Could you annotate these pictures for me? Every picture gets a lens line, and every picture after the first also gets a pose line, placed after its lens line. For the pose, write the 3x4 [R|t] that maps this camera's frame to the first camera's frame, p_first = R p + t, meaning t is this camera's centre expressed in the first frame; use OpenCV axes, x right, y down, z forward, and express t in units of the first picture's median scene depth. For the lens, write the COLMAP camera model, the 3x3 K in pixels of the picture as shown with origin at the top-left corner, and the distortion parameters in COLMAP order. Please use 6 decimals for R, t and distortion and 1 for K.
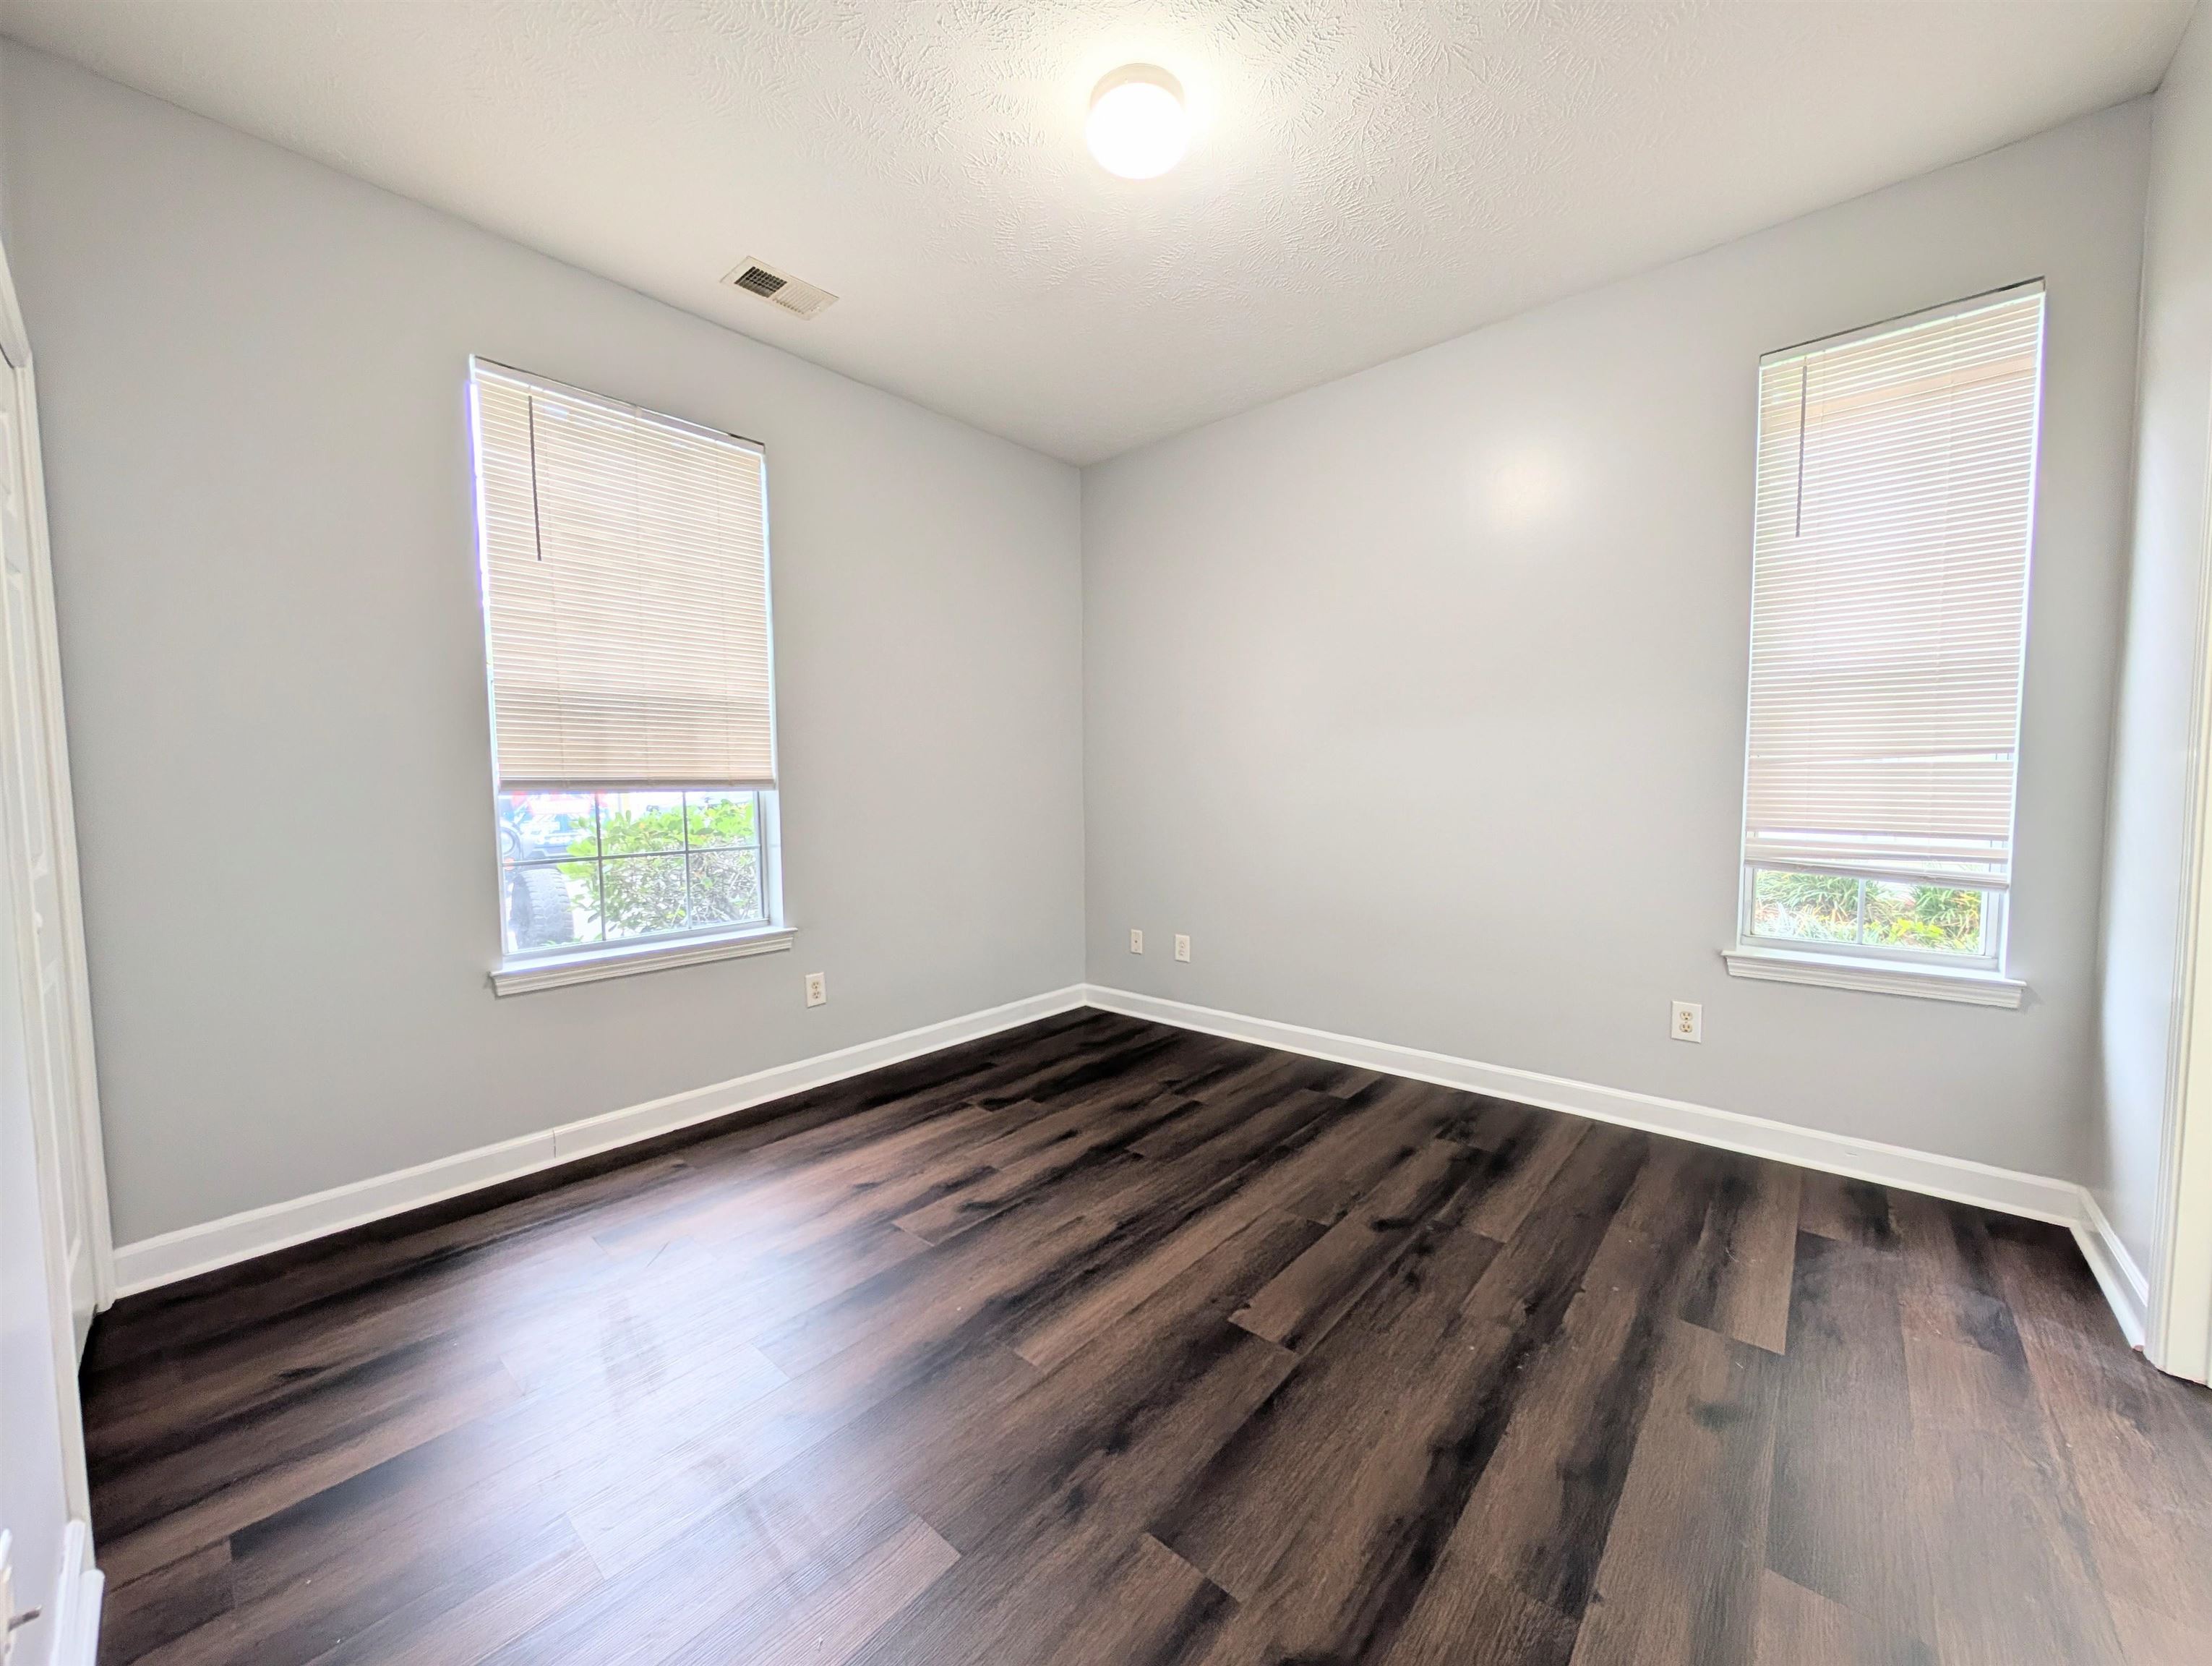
lens RADIAL K [[836.0, 0, 1109.5], [0, 836.0, 835.2], [0, 0, 1]] dist [-0.000690, 0.000224]
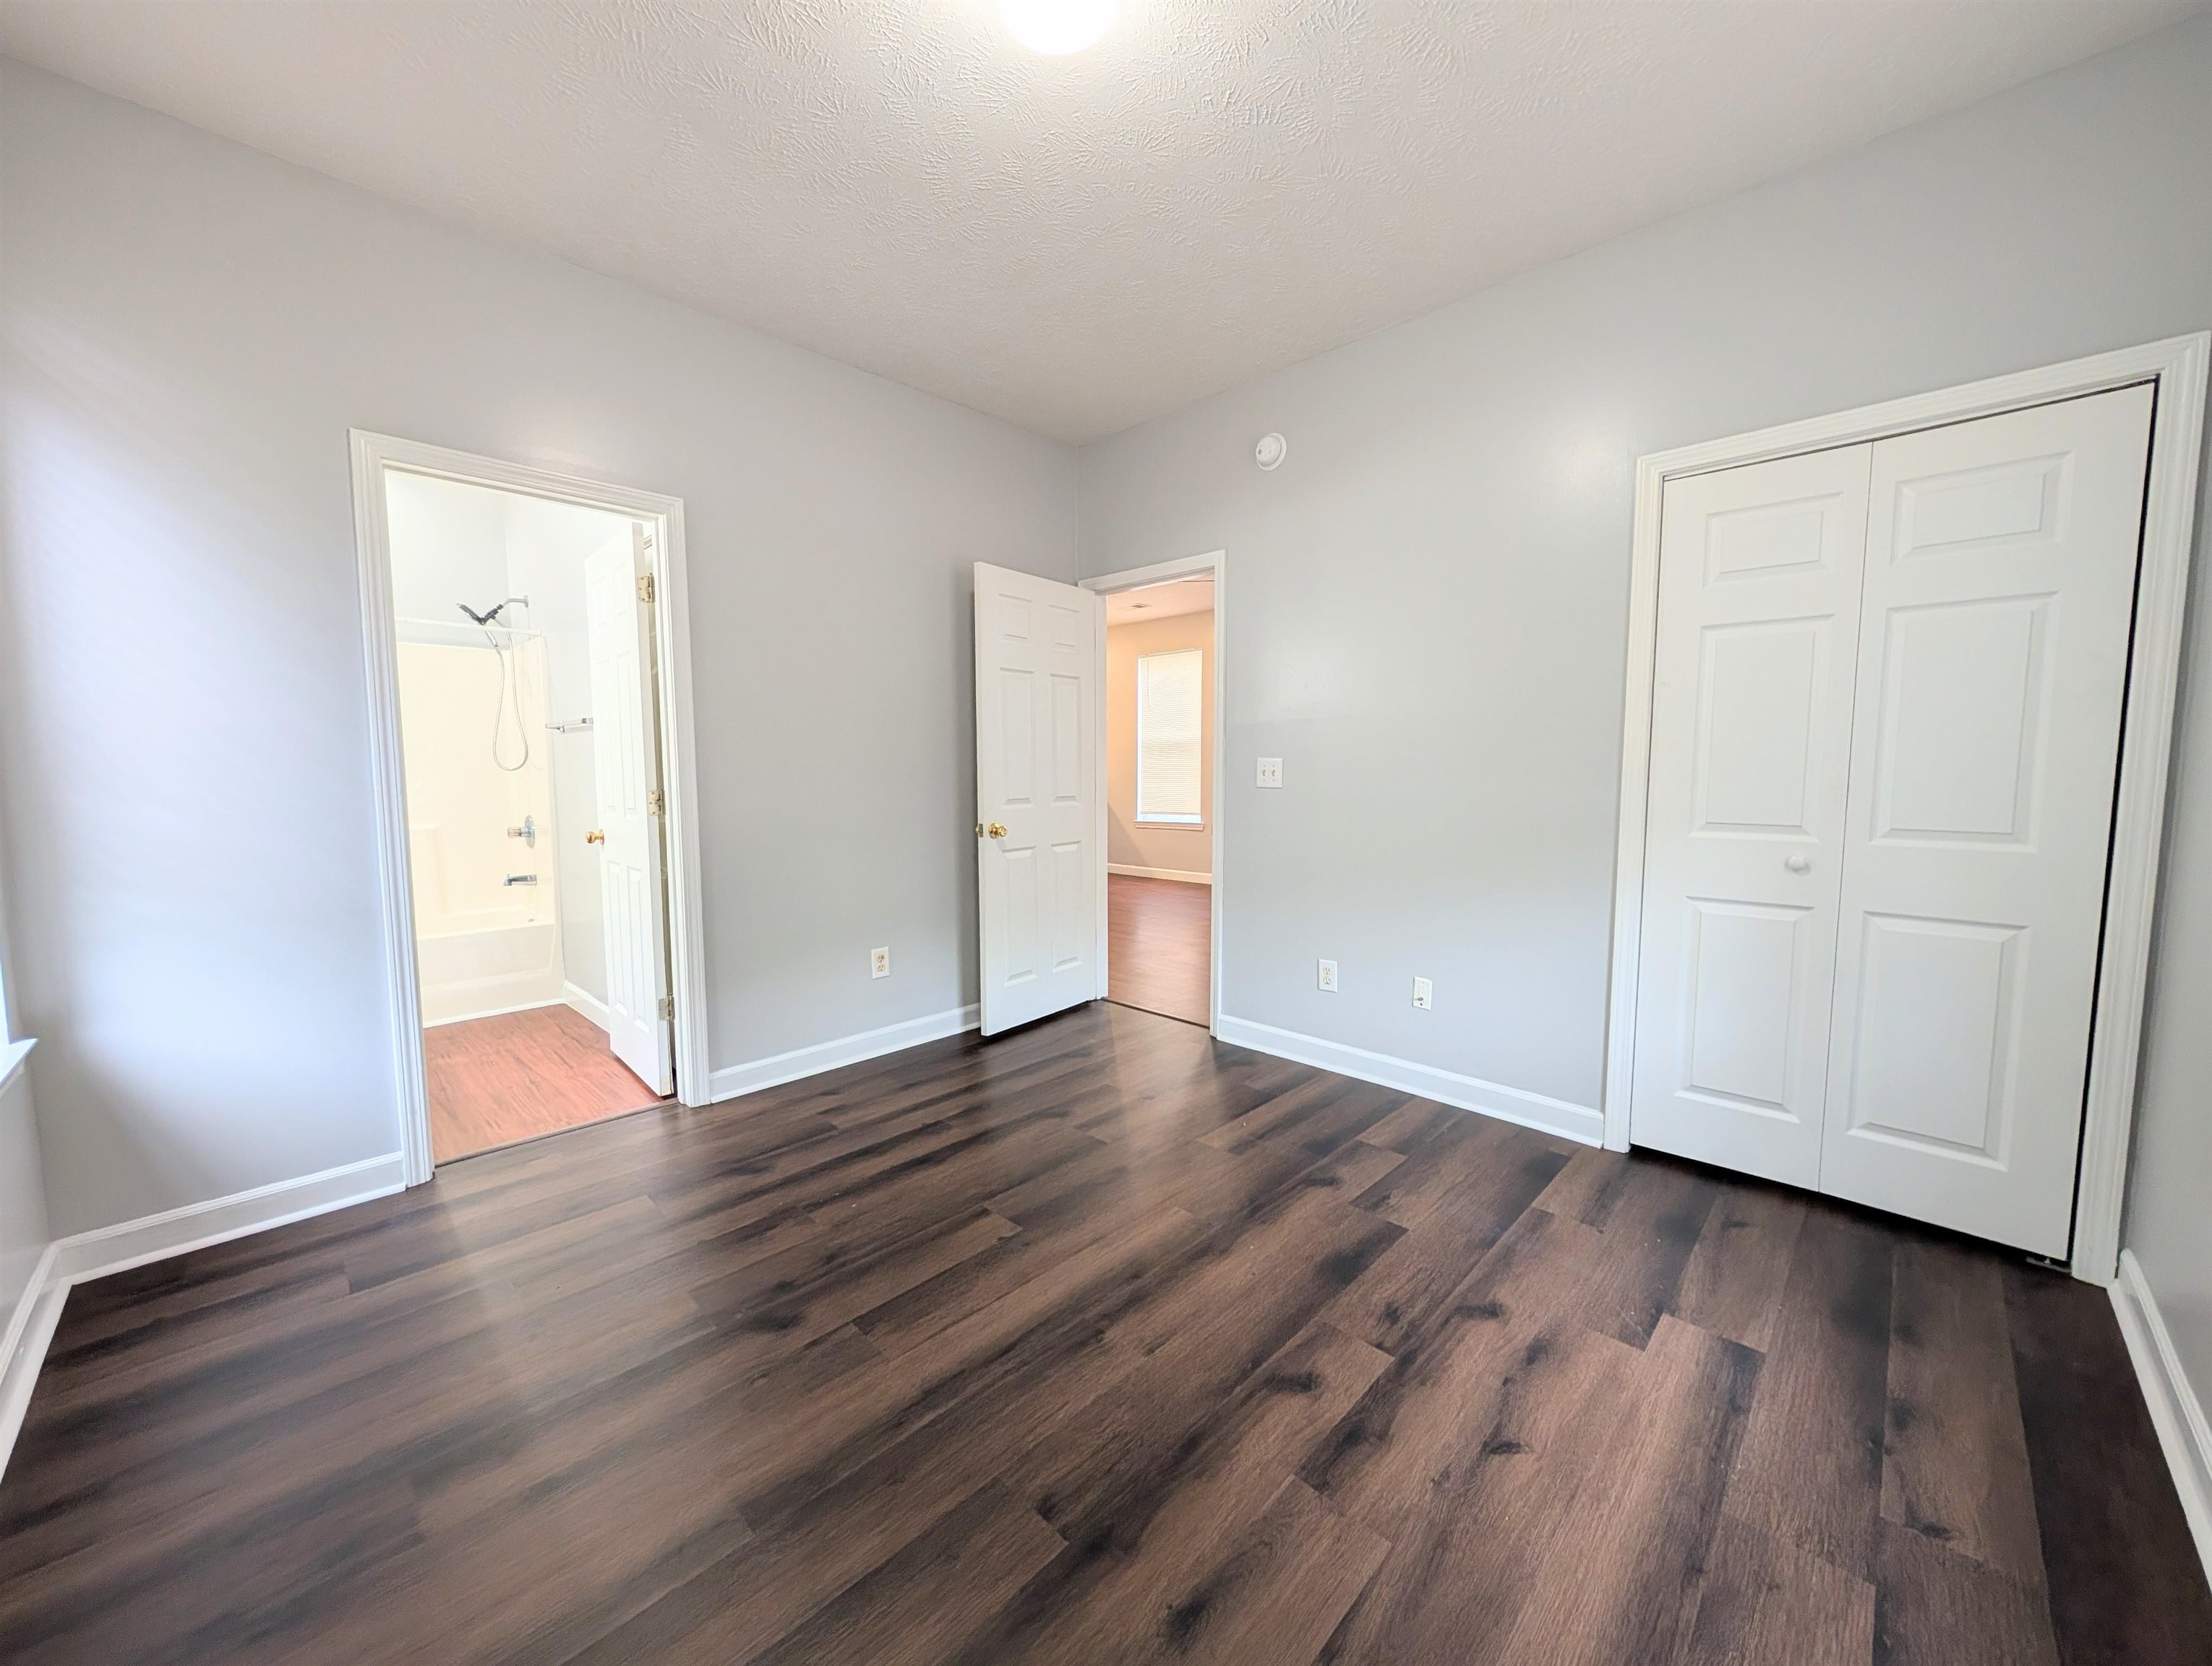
lens RADIAL K [[836.0, 0, 1109.5], [0, 836.0, 835.2], [0, 0, 1]] dist [-0.000690, 0.000224]
pose [[-0.998477, 0.011428, 0.053966, -0.047959], [0.019192, 0.989154, 0.145622, -0.134645], [-0.051717, 0.146436, -0.987867, 1.766989]]
